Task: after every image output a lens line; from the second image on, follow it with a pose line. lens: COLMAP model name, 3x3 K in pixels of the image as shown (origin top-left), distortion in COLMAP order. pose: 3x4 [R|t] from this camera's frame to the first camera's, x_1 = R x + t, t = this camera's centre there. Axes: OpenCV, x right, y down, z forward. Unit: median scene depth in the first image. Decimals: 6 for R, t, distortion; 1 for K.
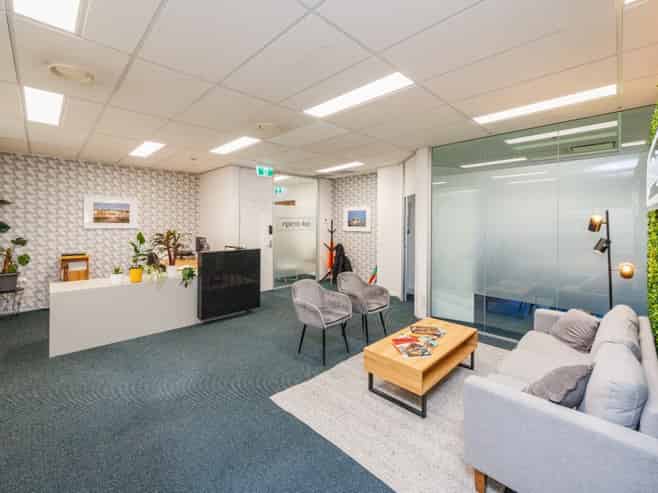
lens RADIAL K [[287.8, 0, 329.0], [0, 287.8, 246.5], [0, 0, 1]] dist [0.000205, -0.000026]
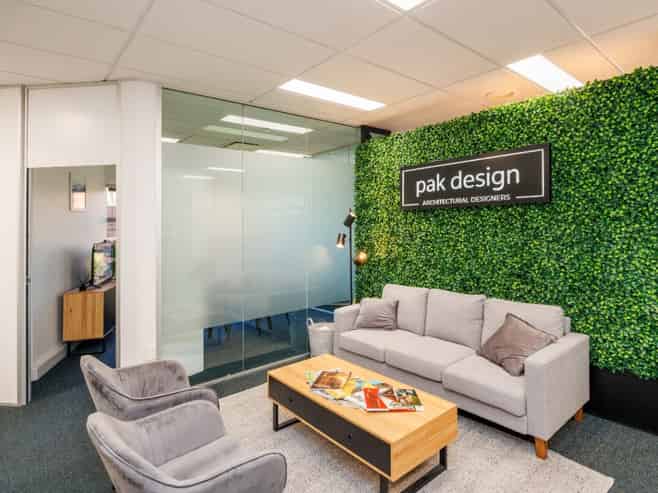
lens RADIAL K [[387.3, 0, 329.0], [0, 387.3, 246.5], [0, 0, 1]] dist [-0.004793, -0.001292]
pose [[0.071414, -0.057796, 0.995771, -0.423176], [0.103708, 0.993339, 0.050217, -0.046949], [-0.992041, 0.099683, 0.076933, 0.718075]]
